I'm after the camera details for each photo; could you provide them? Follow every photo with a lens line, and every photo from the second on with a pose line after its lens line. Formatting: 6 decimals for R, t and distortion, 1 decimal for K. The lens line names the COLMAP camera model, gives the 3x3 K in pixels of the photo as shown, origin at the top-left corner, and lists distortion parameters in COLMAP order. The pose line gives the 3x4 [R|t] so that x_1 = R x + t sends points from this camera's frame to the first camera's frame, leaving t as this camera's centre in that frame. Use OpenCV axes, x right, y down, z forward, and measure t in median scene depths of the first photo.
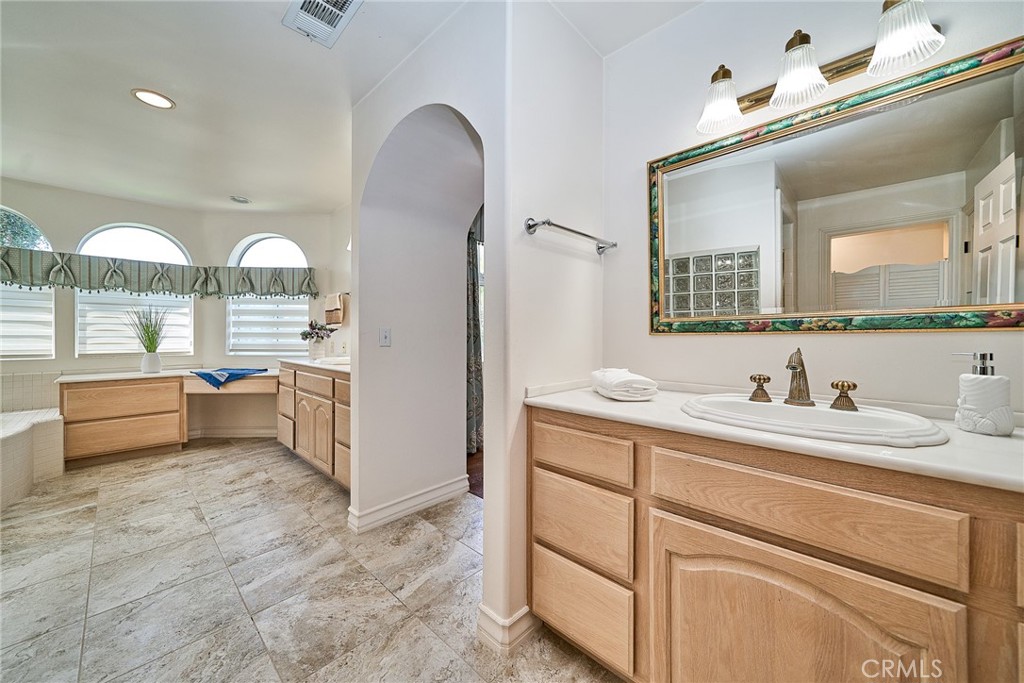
lens RADIAL K [[380.8, 0, 512.2], [0, 380.8, 337.1], [0, 0, 1]] dist [0.001408, -0.000827]
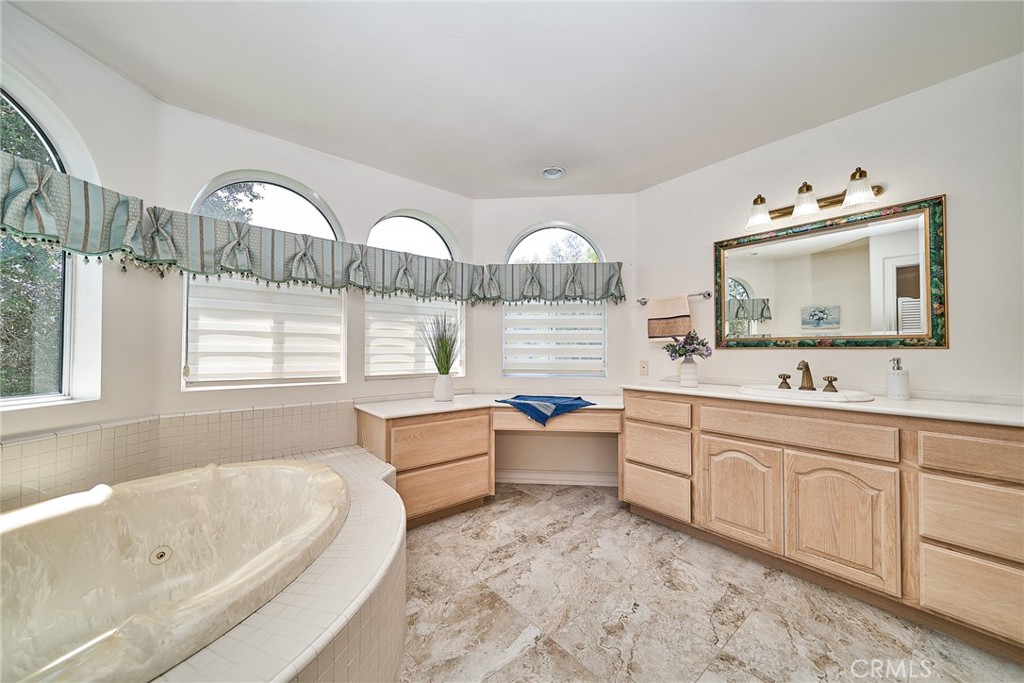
lens RADIAL K [[380.8, 0, 515.4], [0, 380.8, 341.1], [0, 0, 1]] dist [0.001408, -0.000827]
pose [[0.991951, -0.005733, -0.126489, -0.722676], [0.002154, 0.999594, -0.028419, -0.005189], [0.126601, 0.027918, 0.991561, 0.258582]]
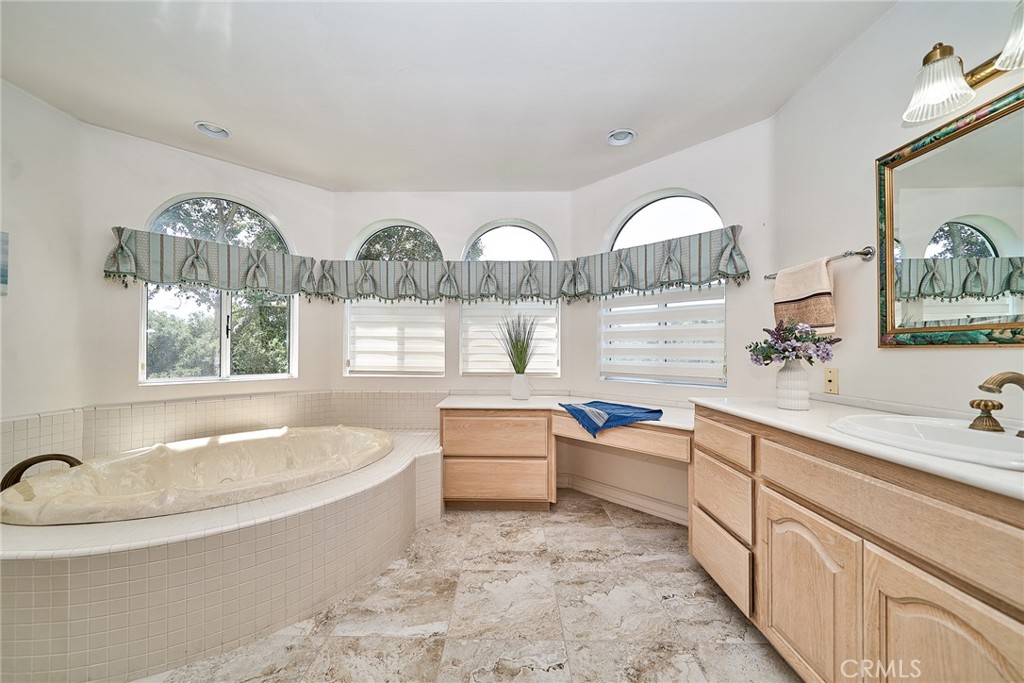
lens RADIAL K [[380.8, 0, 489.9], [0, 380.8, 345.8], [0, 0, 1]] dist [0.001408, -0.000827]
pose [[0.656364, -0.010850, -0.754367, -0.399846], [-0.004708, 0.999818, -0.018477, -0.003166], [0.754430, 0.015679, 0.656193, 0.443741]]
